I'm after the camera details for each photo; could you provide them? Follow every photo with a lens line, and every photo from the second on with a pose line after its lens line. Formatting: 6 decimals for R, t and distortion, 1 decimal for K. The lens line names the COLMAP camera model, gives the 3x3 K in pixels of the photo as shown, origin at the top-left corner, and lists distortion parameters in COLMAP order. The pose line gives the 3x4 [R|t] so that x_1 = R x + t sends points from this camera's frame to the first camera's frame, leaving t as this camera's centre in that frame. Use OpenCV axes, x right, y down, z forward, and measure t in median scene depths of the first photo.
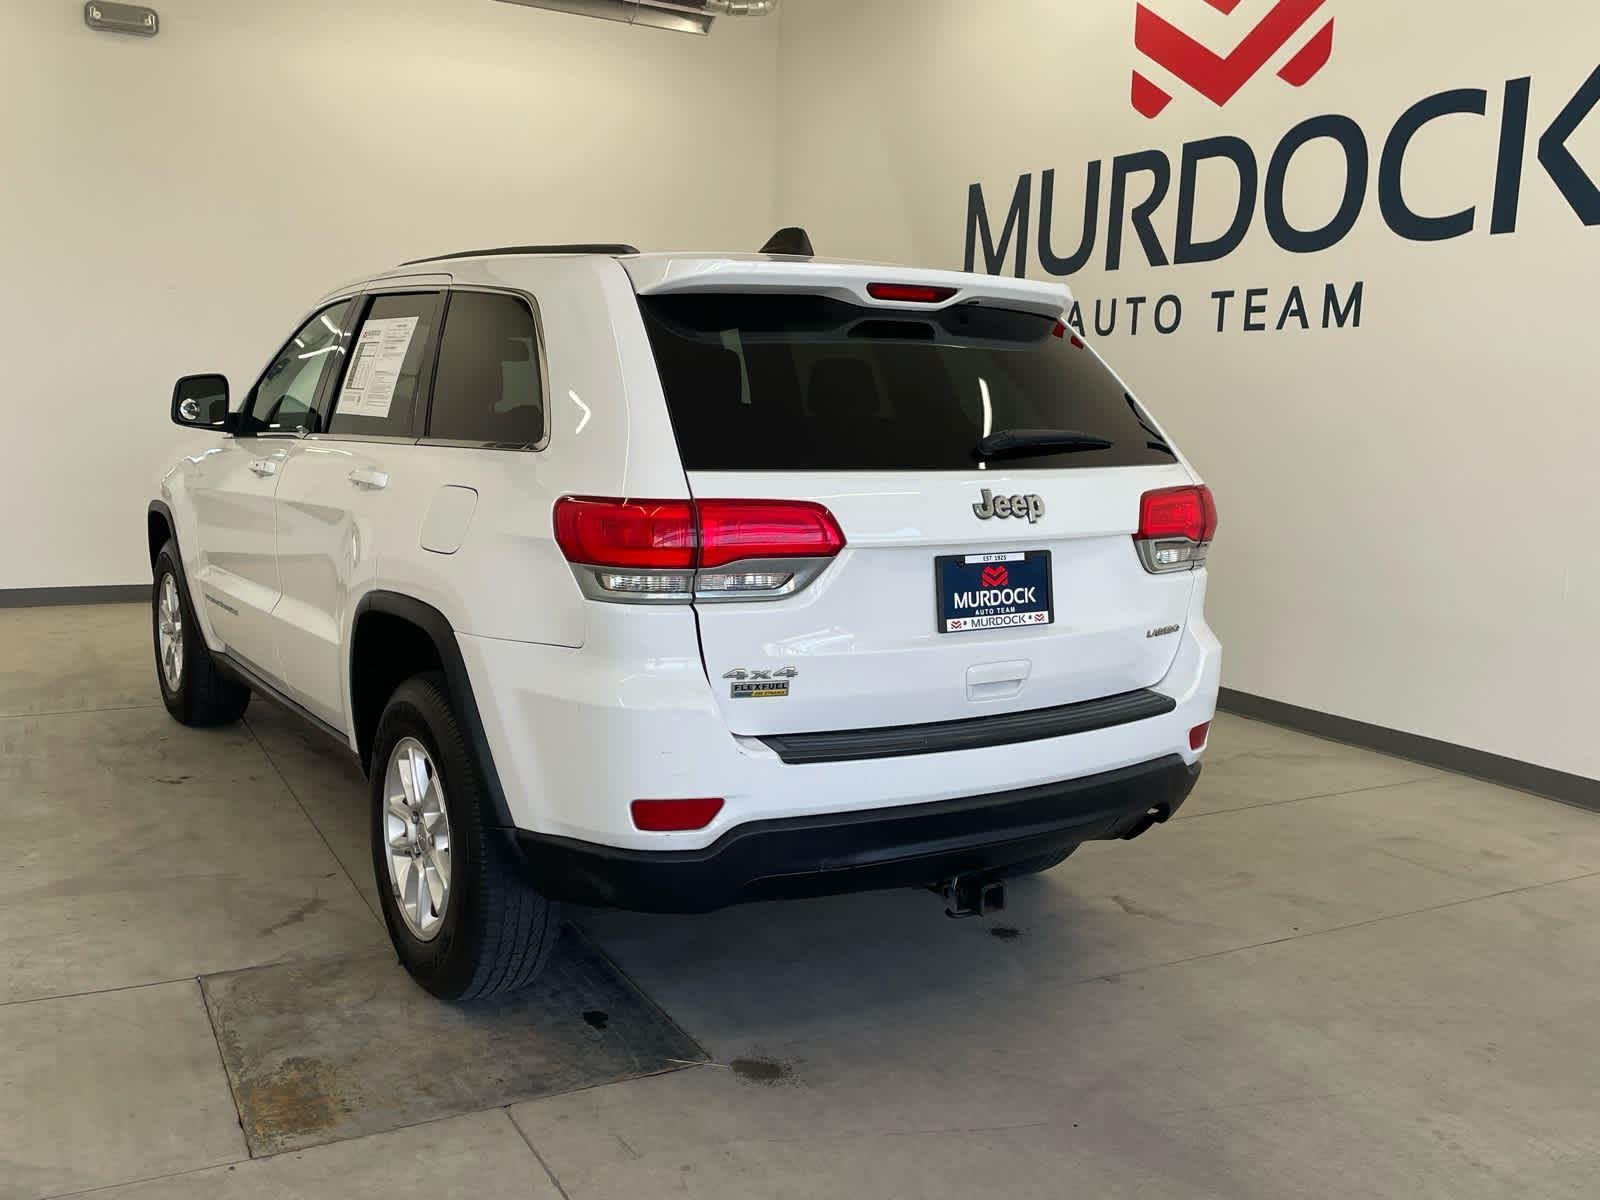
lens RADIAL K [[1500.3, 0, 801.8], [0, 1500.3, 607.7], [0, 0, 1]] dist [0.048136, 0.000000]
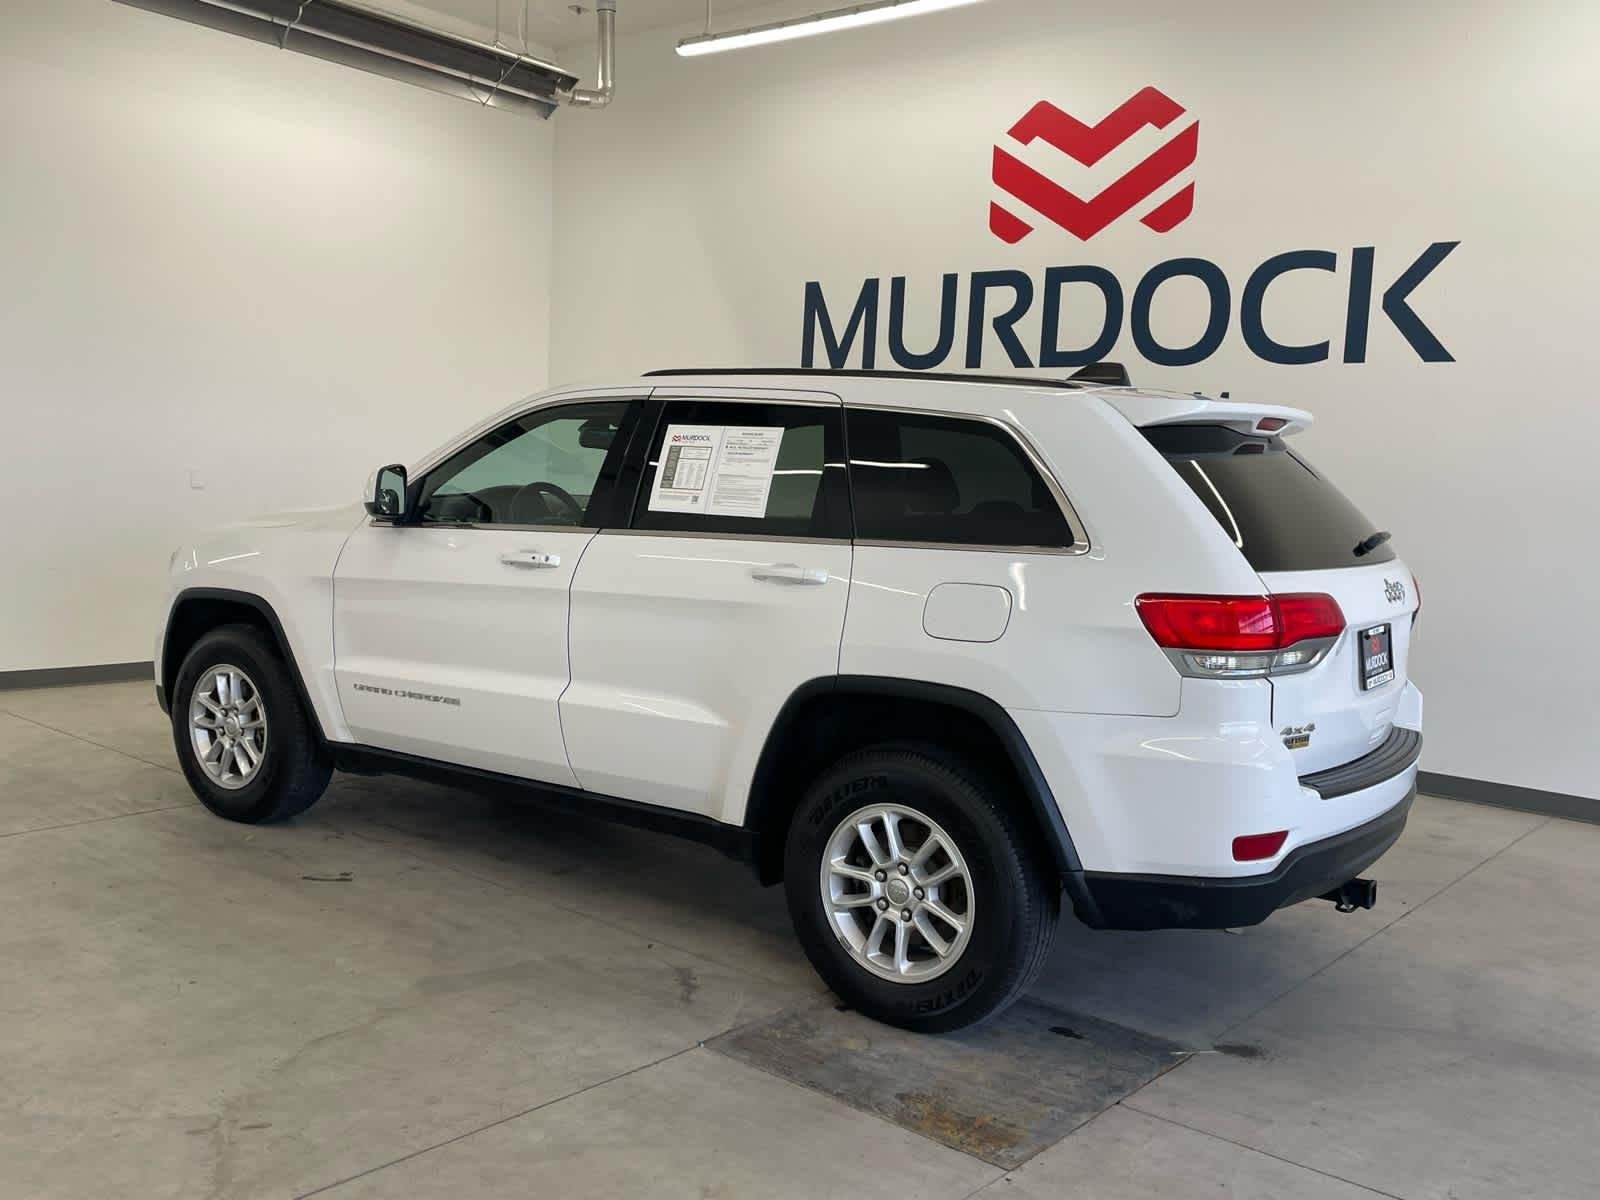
lens RADIAL K [[1500.3, 0, 773.5], [0, 1500.3, 603.9], [0, 0, 1]] dist [0.048136, 0.000000]
pose [[0.927210, -0.027152, 0.373555, -0.796969], [0.039464, 0.998899, -0.025348, -0.041482], [-0.372456, 0.038244, 0.927262, -0.021877]]
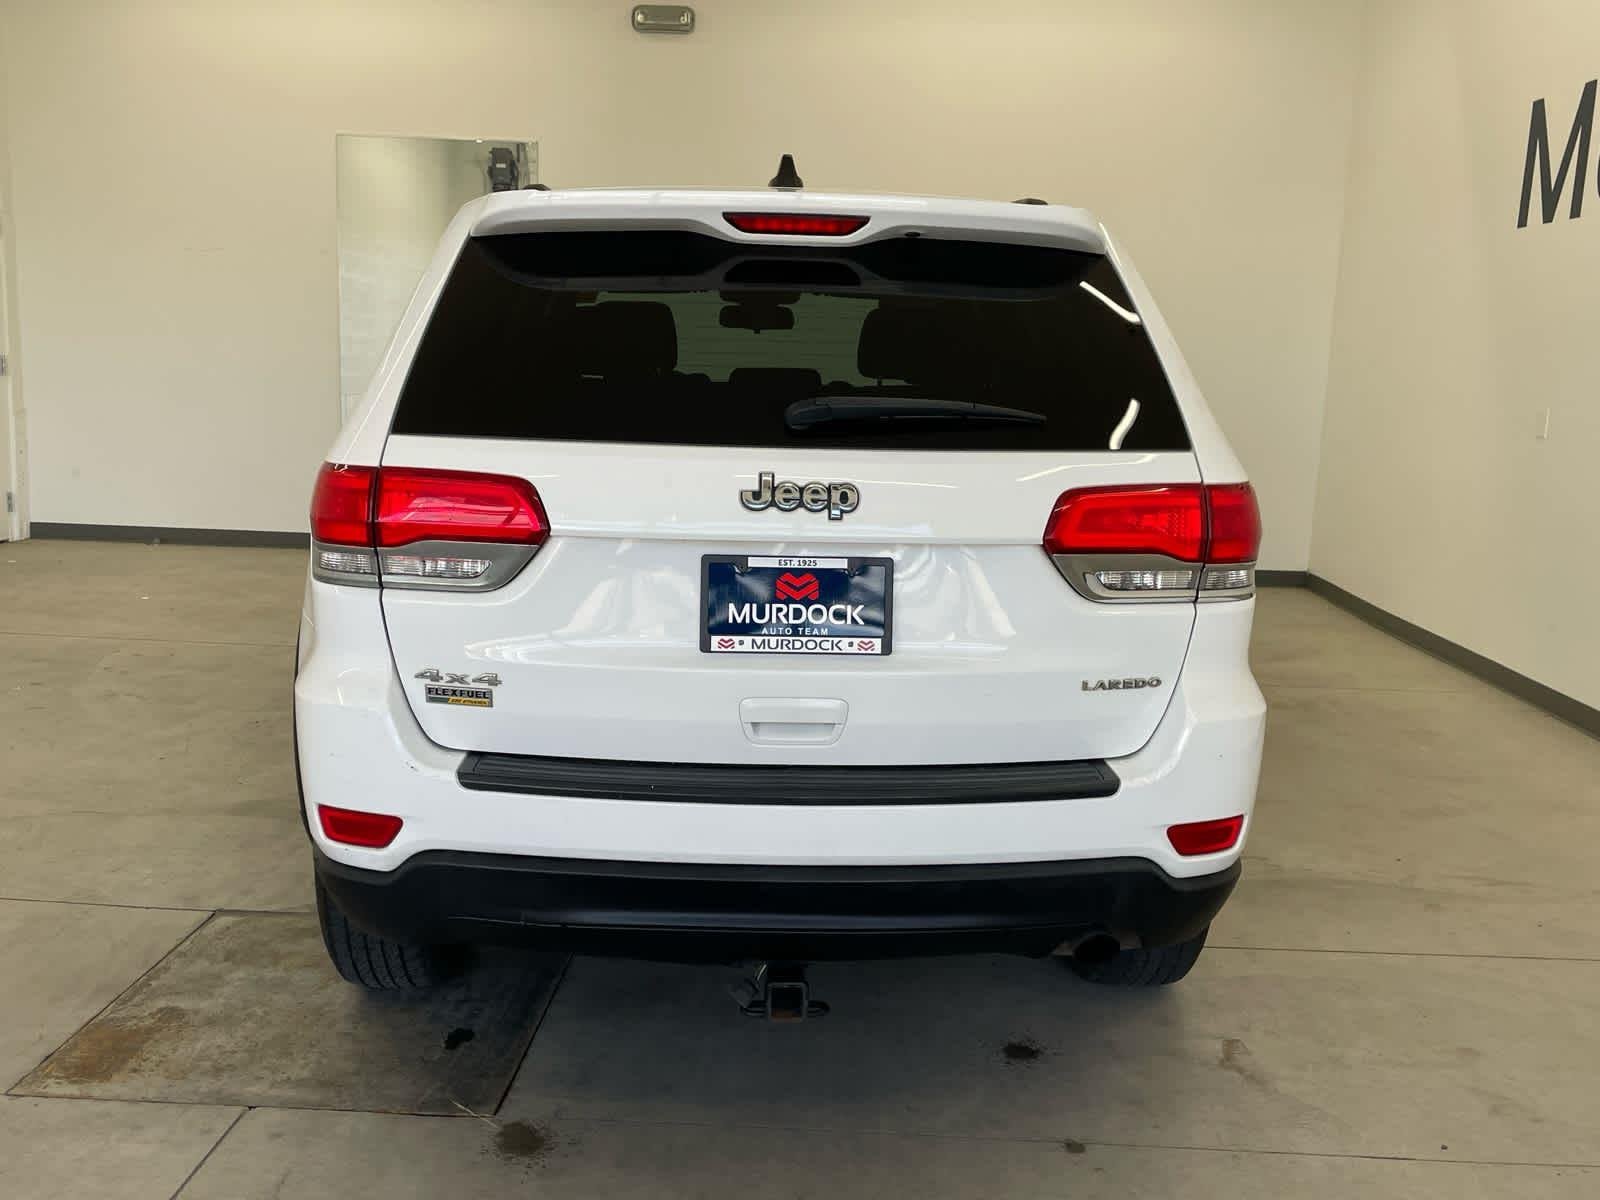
lens RADIAL K [[1500.3, 0, 799.9], [0, 1500.3, 589.8], [0, 0, 1]] dist [0.048136, 0.000000]
pose [[0.859886, 0.080725, -0.504063, 0.489550], [-0.081225, 0.996474, 0.021021, -0.033639], [0.503983, 0.022867, 0.863411, 0.316844]]
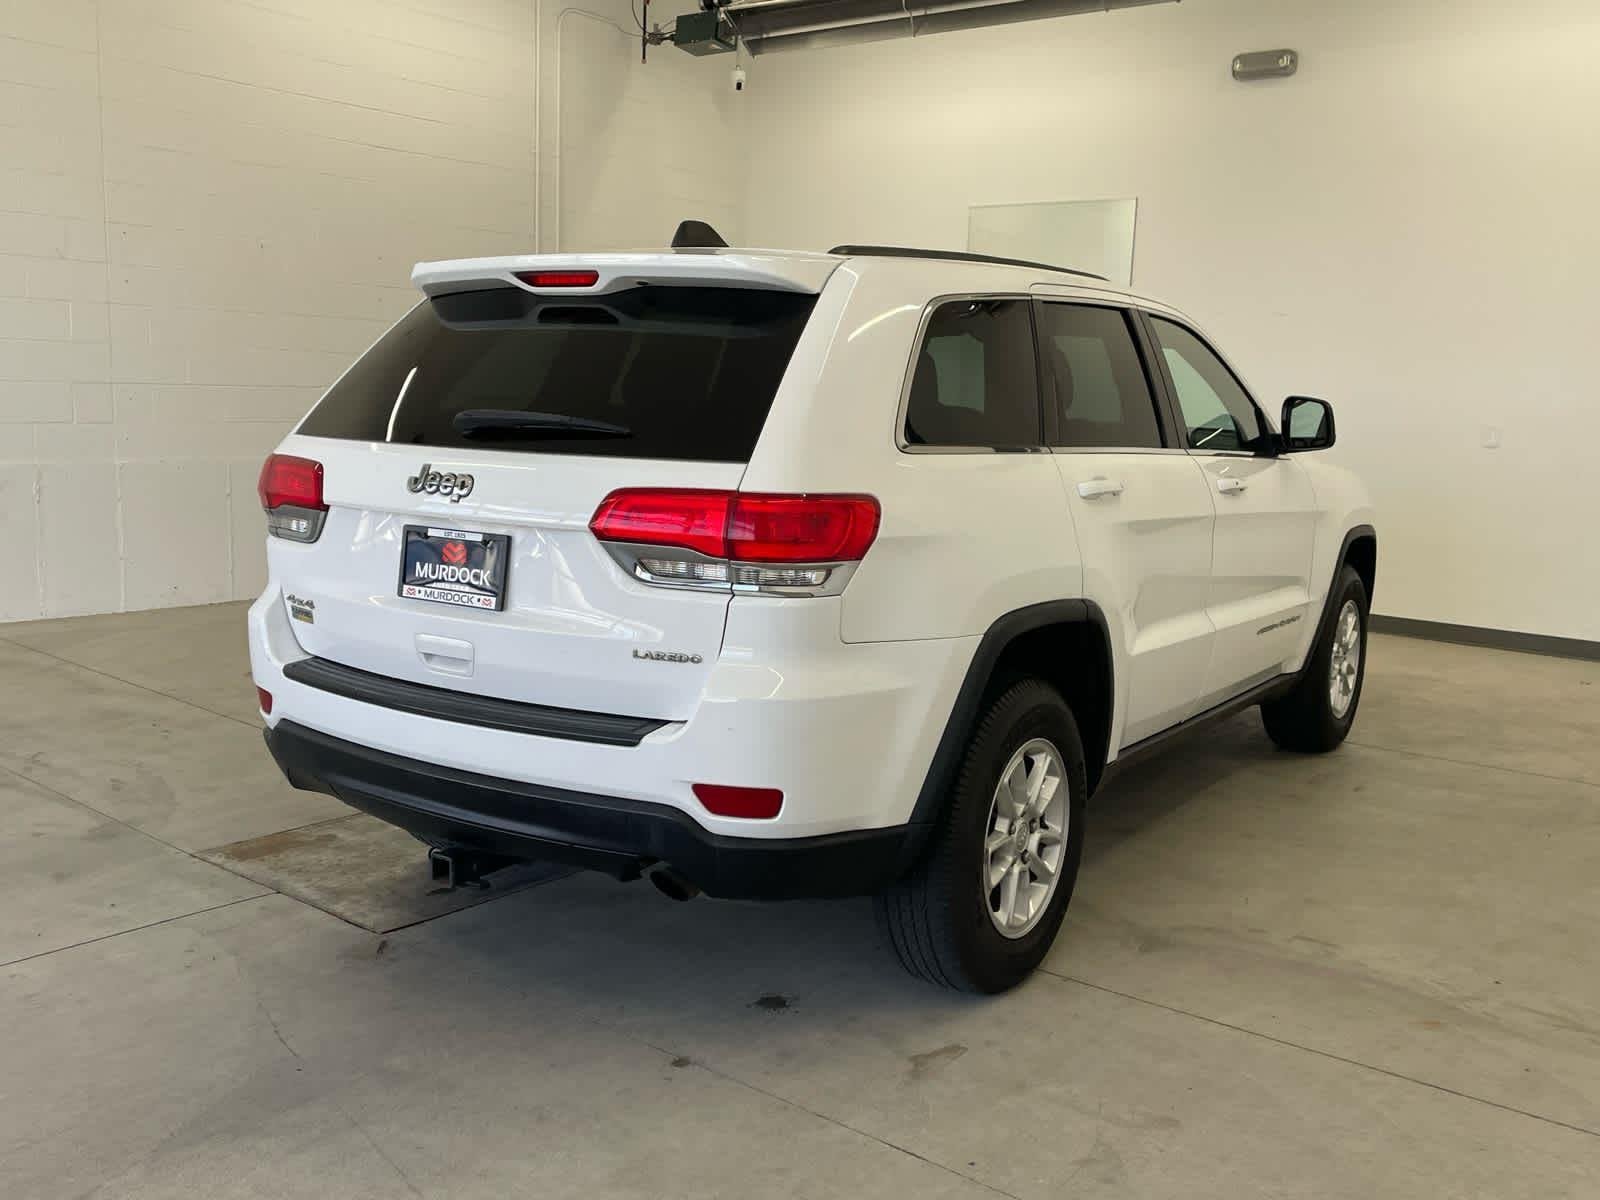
lens RADIAL K [[1500.3, 0, 762.3], [0, 1500.3, 598.3], [0, 0, 1]] dist [0.048136, 0.000000]
pose [[0.374308, 0.120996, -0.919377, 1.083276], [-0.153401, 0.985870, 0.067292, -0.086140], [0.914528, 0.115846, 0.387580, 0.755505]]
